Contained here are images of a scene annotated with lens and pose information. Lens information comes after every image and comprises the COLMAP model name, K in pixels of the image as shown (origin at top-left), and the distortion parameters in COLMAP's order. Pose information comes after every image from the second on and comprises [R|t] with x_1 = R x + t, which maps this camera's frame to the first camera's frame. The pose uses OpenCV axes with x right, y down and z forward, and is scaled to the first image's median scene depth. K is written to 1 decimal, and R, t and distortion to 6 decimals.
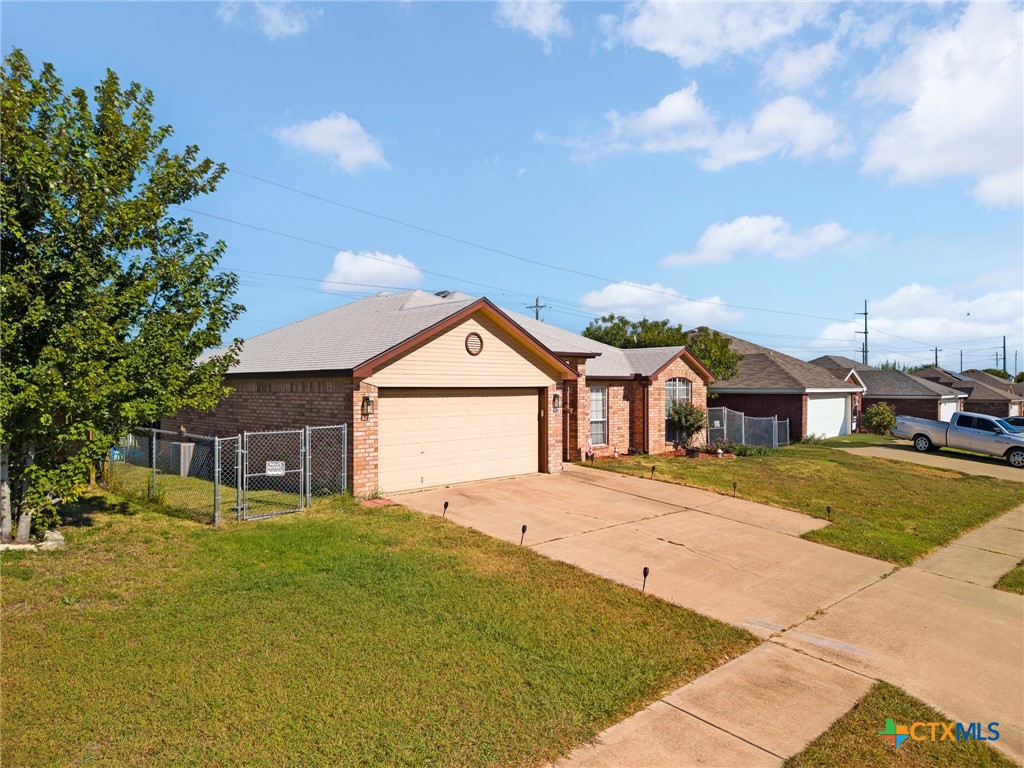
lens RADIAL K [[682.6, 0, 512.0], [0, 682.6, 384.0], [0, 0, 1]] dist [0.039042, -0.041953]
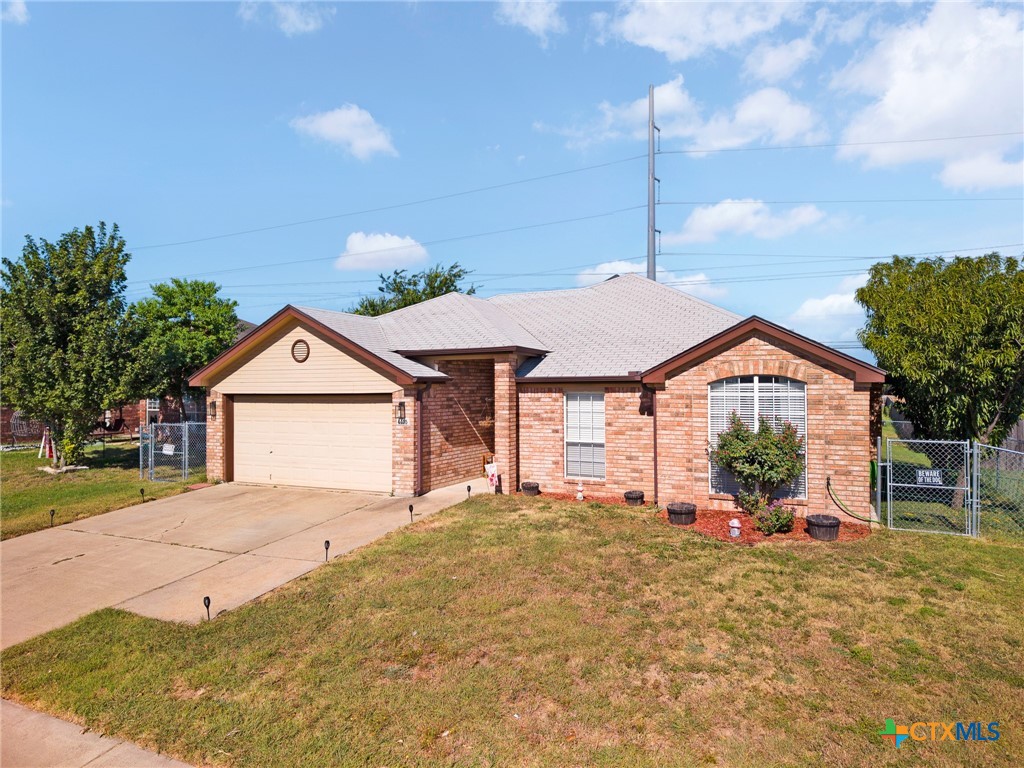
lens RADIAL K [[682.6, 0, 512.0], [0, 682.6, 384.0], [0, 0, 1]] dist [0.039042, -0.041953]
pose [[0.325366, -0.010035, -0.945535, 1.012307], [0.006782, 0.999943, -0.008278, 0.000825], [0.945564, -0.003719, 0.325415, 0.965535]]
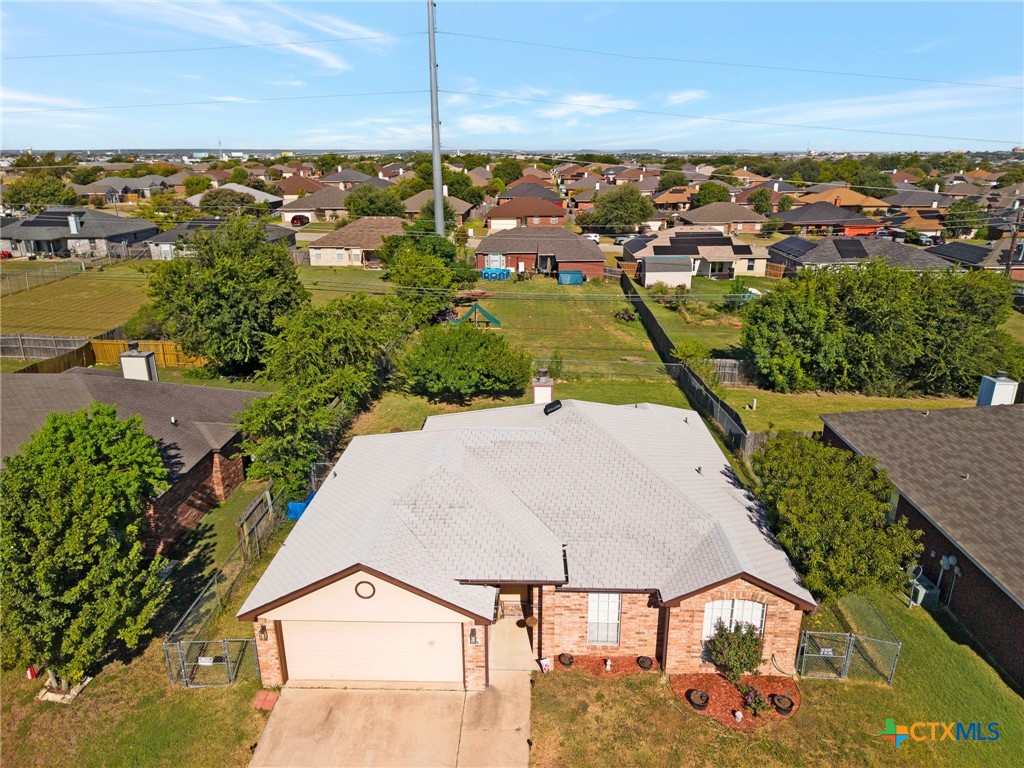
lens RADIAL K [[682.6, 0, 512.0], [0, 682.6, 384.0], [0, 0, 1]] dist [0.039042, -0.041953]
pose [[0.685774, 0.223877, -0.692527, 0.836348], [0.008449, 0.949002, 0.315156, -0.750034], [0.727765, -0.221977, 0.648910, 0.506896]]
